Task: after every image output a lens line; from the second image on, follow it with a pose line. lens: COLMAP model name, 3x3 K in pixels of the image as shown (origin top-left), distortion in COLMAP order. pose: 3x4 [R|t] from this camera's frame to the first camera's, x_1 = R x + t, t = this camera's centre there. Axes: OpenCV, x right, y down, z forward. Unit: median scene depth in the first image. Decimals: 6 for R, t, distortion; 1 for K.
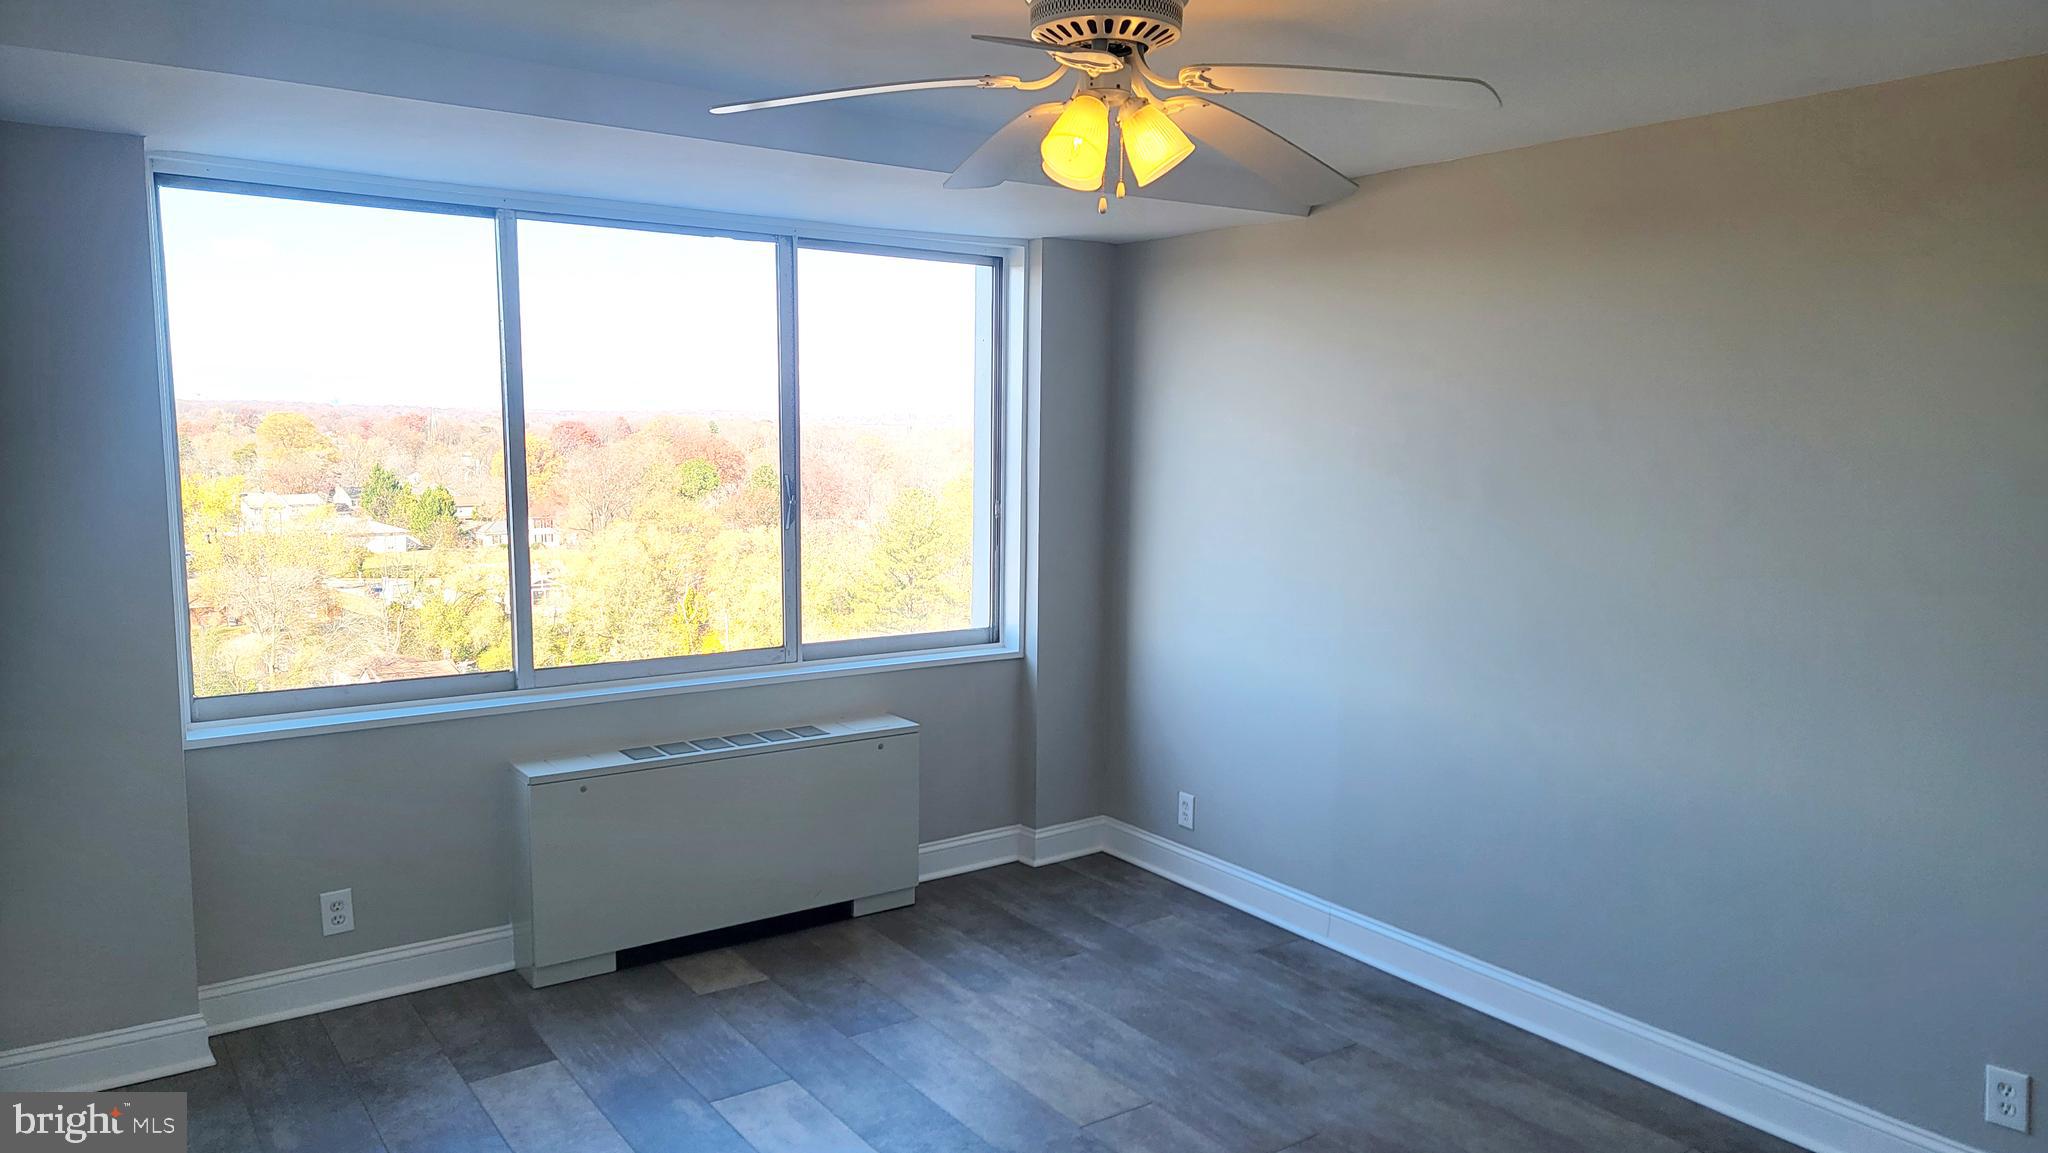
lens RADIAL K [[1387.2, 0, 1024.2], [0, 1387.2, 568.7], [0, 0, 1]] dist [0.031919, -0.013660]
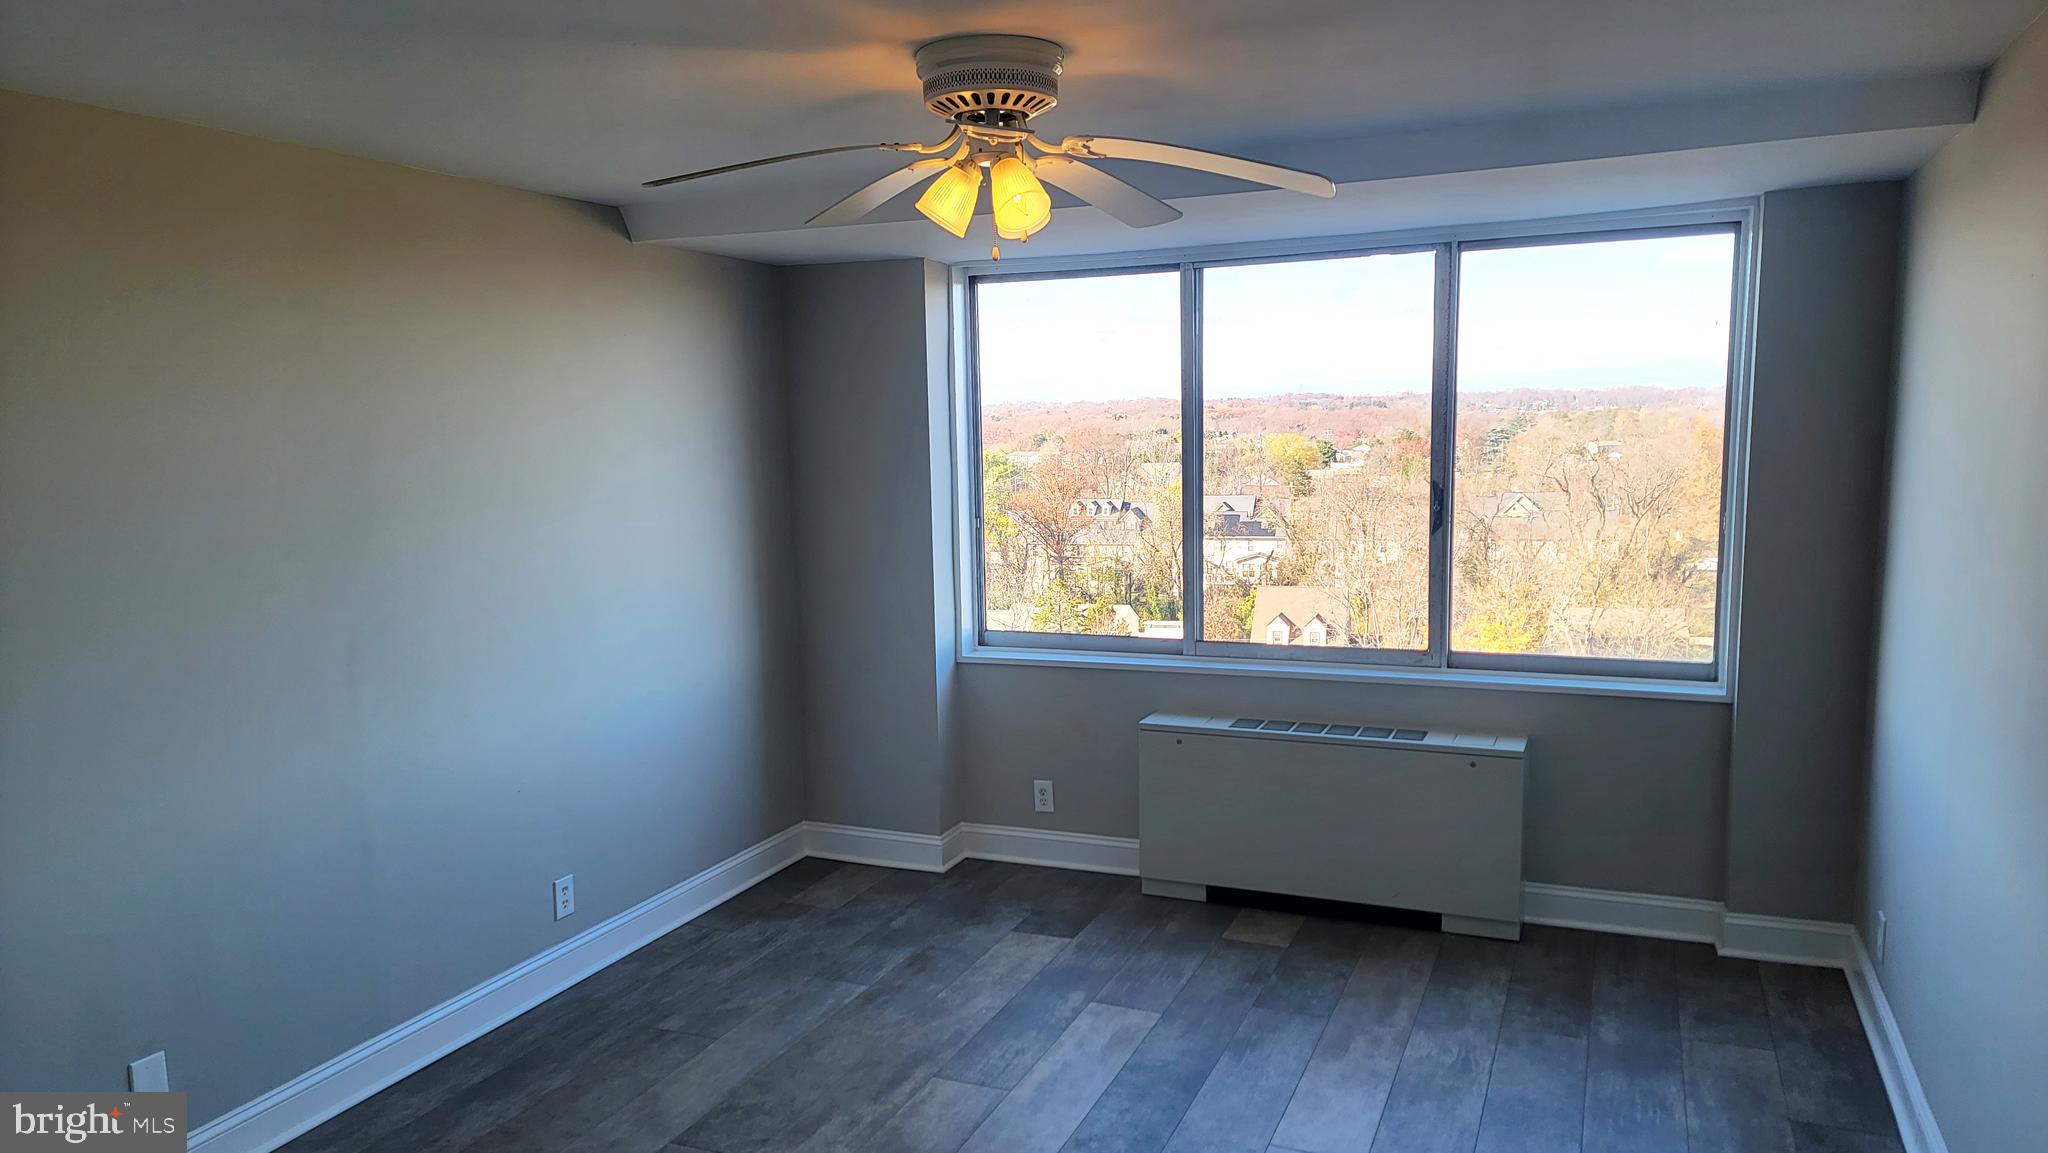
lens RADIAL K [[1387.2, 0, 1028.6], [0, 1387.2, 565.7], [0, 0, 1]] dist [0.031919, -0.013660]
pose [[0.513938, 0.064410, -0.855406, 0.587018], [-0.060647, 0.997410, 0.038665, -0.029214], [0.855681, 0.032006, 0.516514, 0.247236]]
